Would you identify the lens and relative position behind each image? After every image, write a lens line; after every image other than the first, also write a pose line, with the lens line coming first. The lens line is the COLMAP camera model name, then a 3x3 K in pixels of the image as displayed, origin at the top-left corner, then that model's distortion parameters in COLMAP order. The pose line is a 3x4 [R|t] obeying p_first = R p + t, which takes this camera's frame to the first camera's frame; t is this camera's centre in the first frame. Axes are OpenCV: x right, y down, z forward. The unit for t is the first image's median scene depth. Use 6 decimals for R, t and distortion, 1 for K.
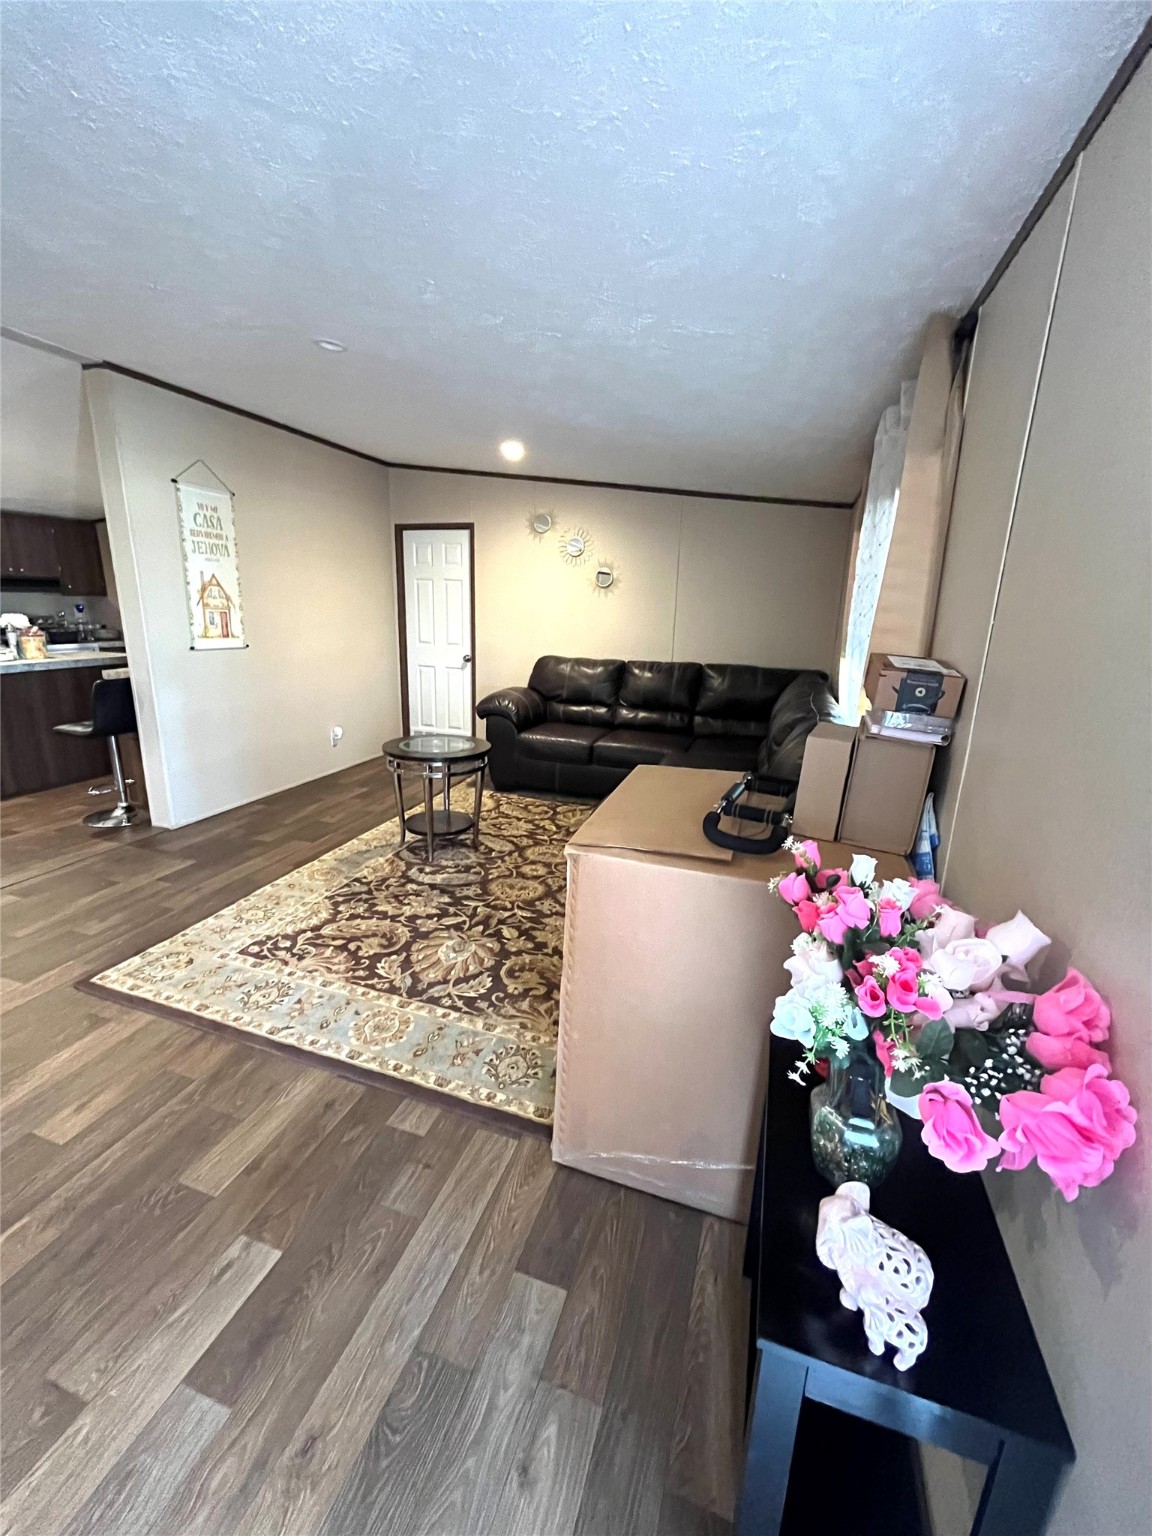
lens RADIAL K [[620.6, 0, 571.3], [0, 620.6, 763.8], [0, 0, 1]] dist [-0.003591, -0.000197]
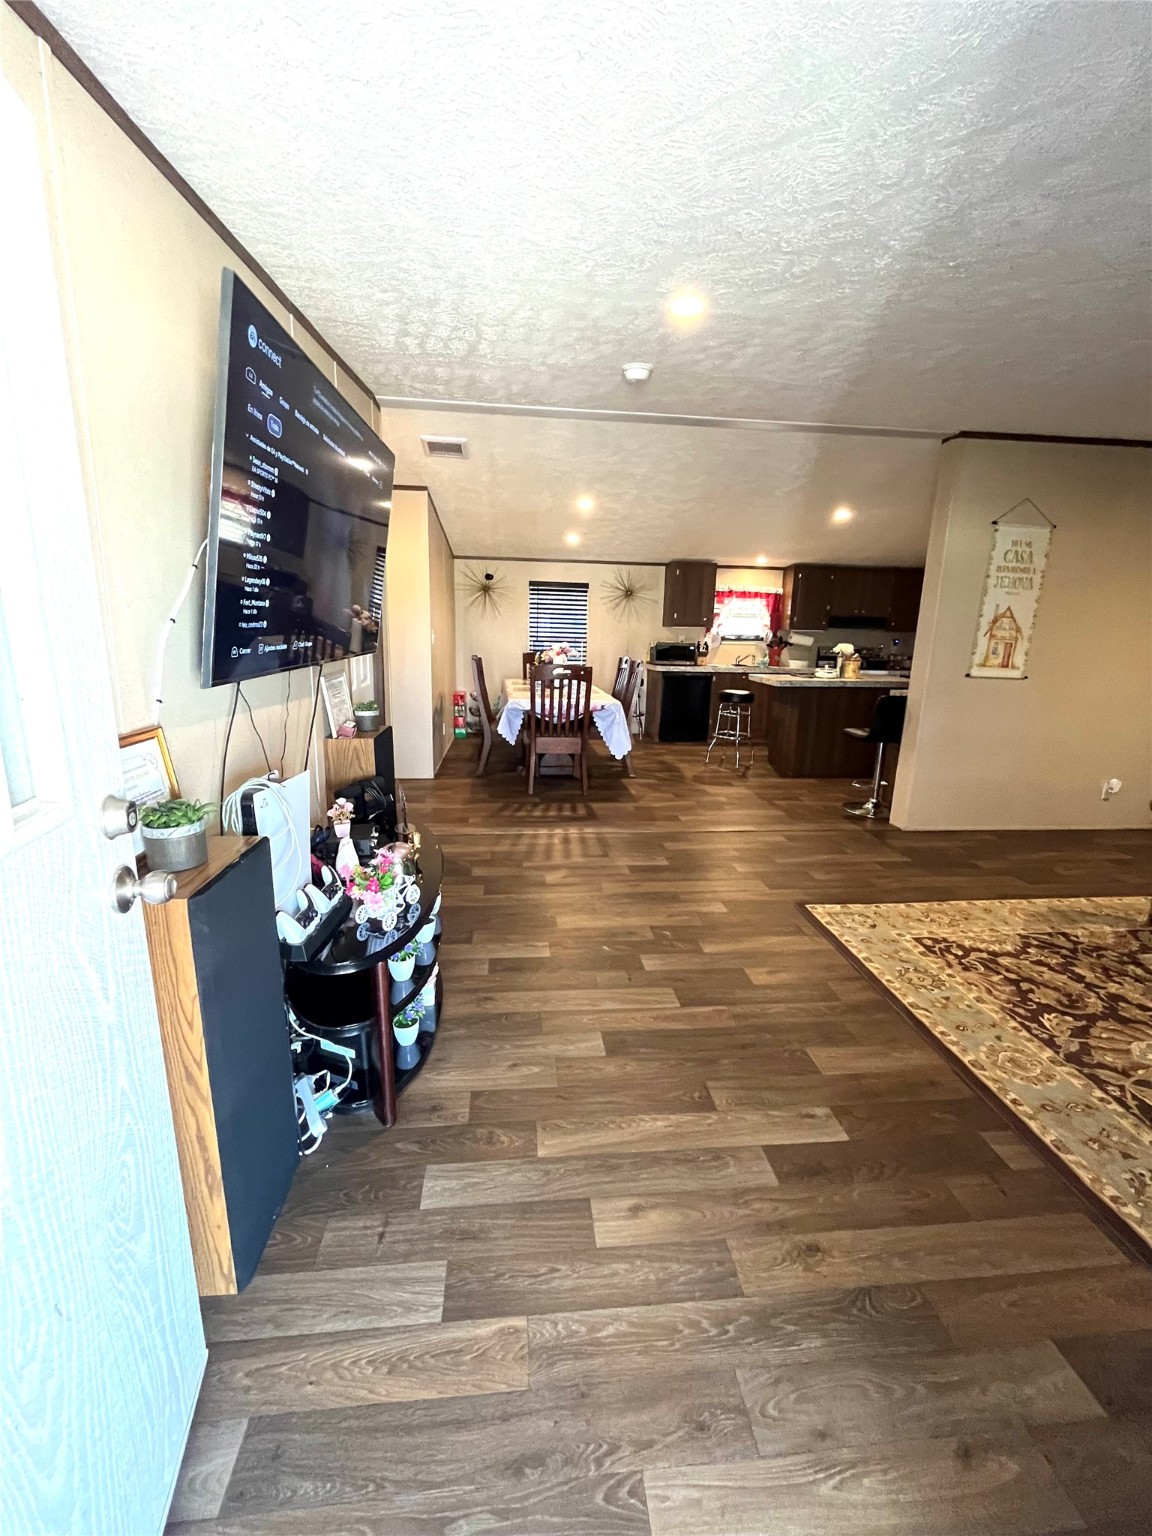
lens RADIAL K [[620.6, 0, 571.3], [0, 620.6, 763.8], [0, 0, 1]] dist [-0.003591, -0.000197]
pose [[0.412854, 0.184395, -0.891936, 0.136160], [-0.239282, 0.966851, 0.089125, 0.045715], [0.878803, 0.176628, 0.443291, -0.084855]]
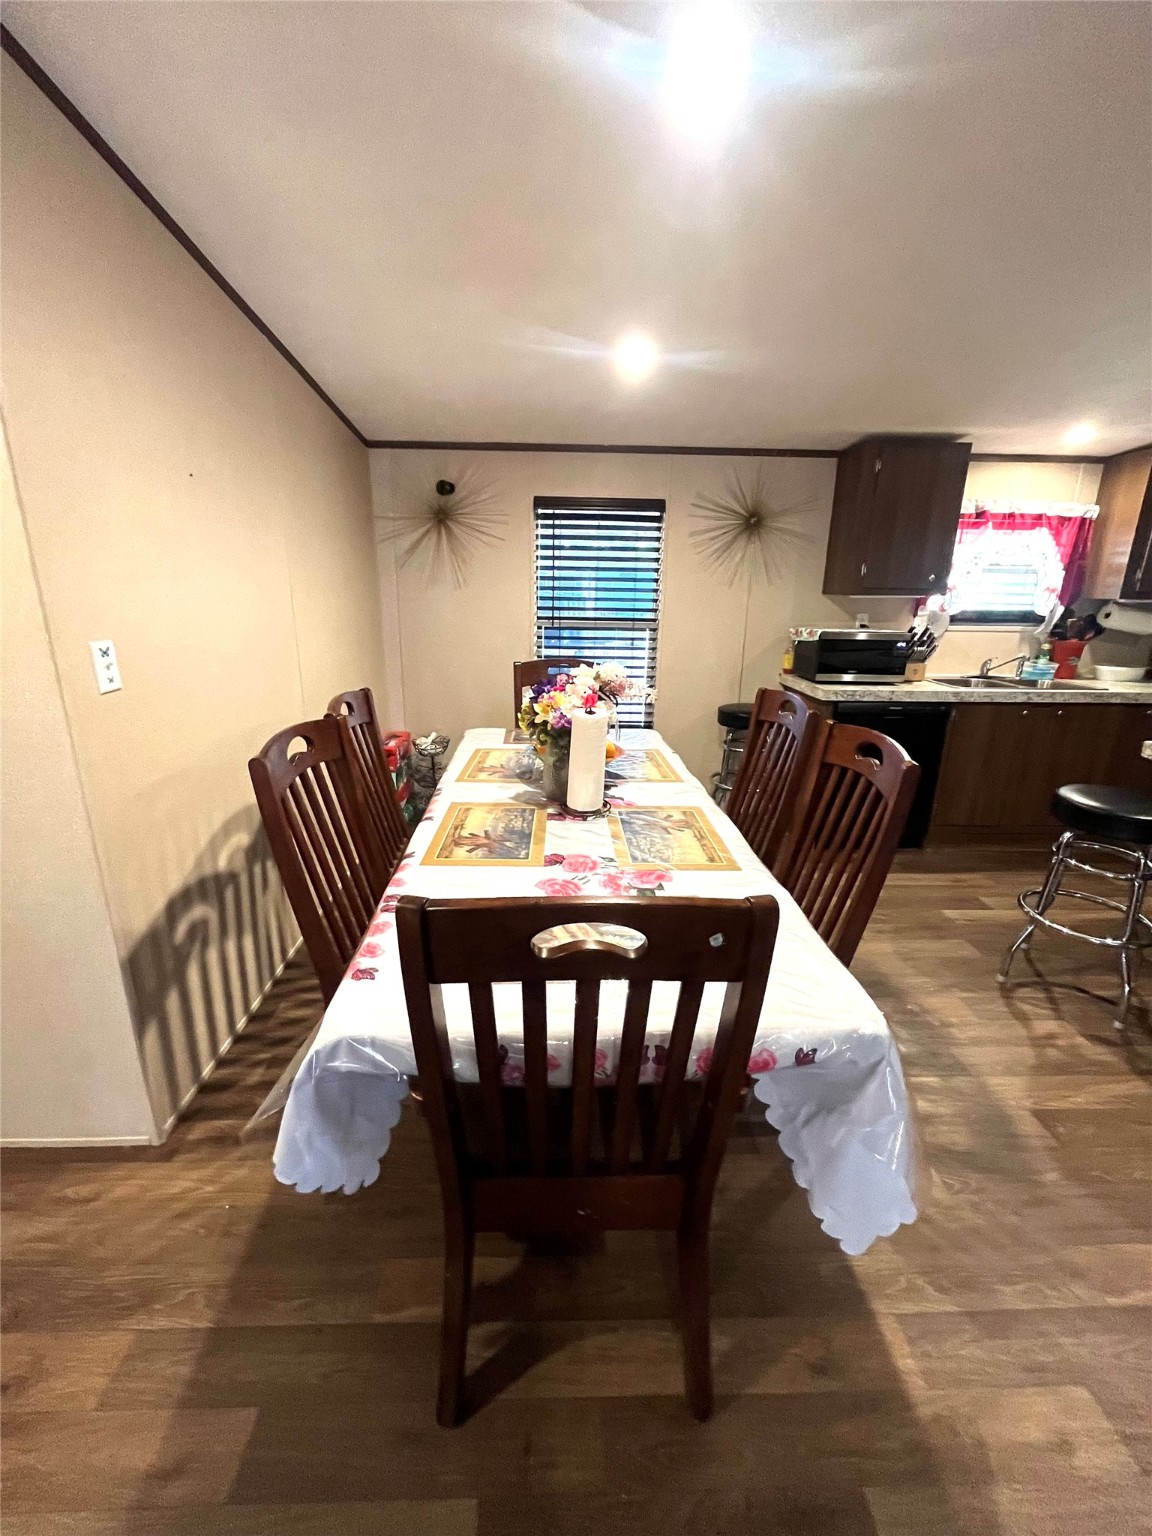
lens RADIAL K [[620.6, 0, 571.3], [0, 620.6, 763.8], [0, 0, 1]] dist [-0.003591, -0.000197]
pose [[0.346760, 0.249274, -0.904223, -1.068656], [-0.238632, 0.955762, 0.171969, -0.136608], [0.907090, 0.156144, 0.390905, 0.415959]]
